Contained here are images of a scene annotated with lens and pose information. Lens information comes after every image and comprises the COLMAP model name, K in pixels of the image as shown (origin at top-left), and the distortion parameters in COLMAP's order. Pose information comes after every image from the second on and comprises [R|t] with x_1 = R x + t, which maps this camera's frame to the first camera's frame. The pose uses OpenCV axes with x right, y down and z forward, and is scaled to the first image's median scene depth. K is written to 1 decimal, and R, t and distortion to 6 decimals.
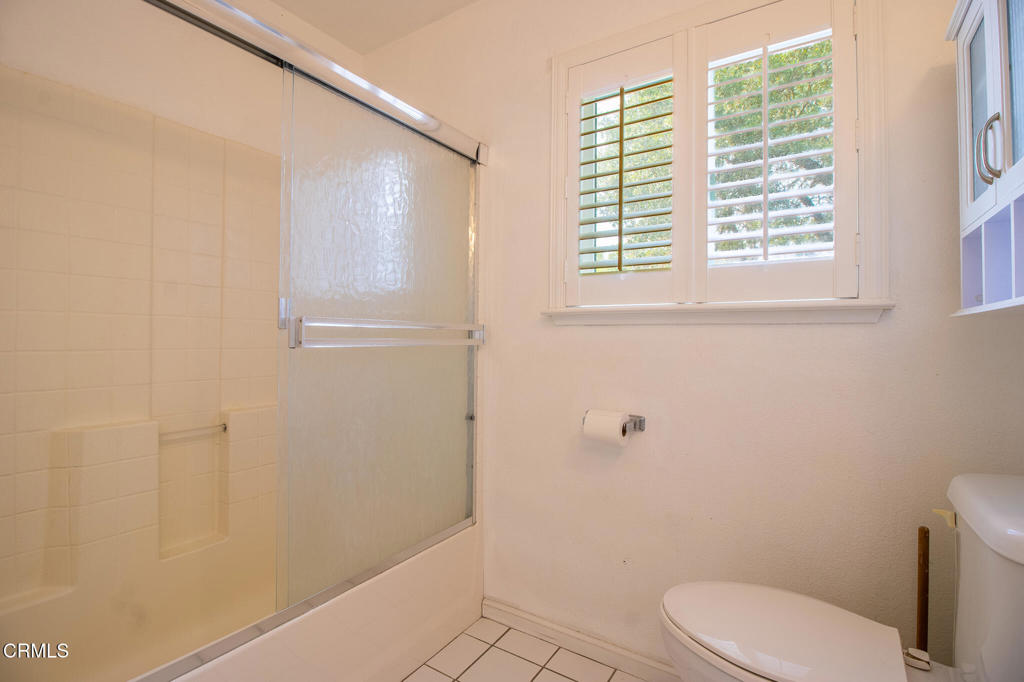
lens RADIAL K [[473.8, 0, 512.1], [0, 473.8, 335.4], [0, 0, 1]] dist [-0.008152, -0.007977]
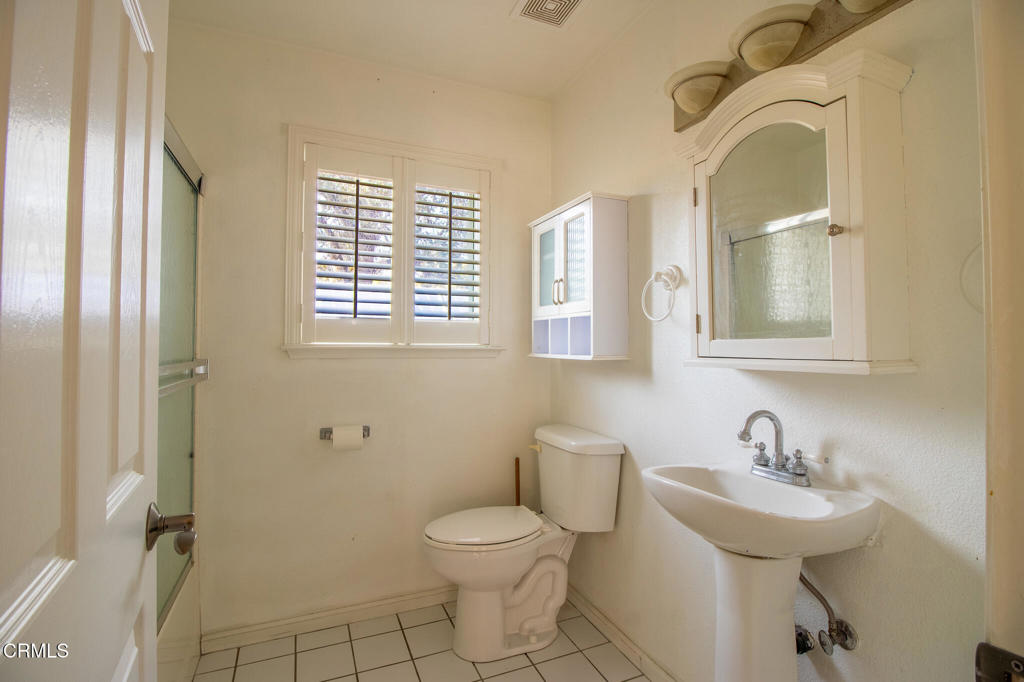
lens RADIAL K [[473.8, 0, 508.5], [0, 473.8, 339.4], [0, 0, 1]] dist [-0.008152, -0.007977]
pose [[0.543094, 0.009336, 0.839620, -0.649545], [-0.006588, 0.999955, -0.006857, -0.069720], [-0.839646, -0.001808, 0.543131, -0.075231]]
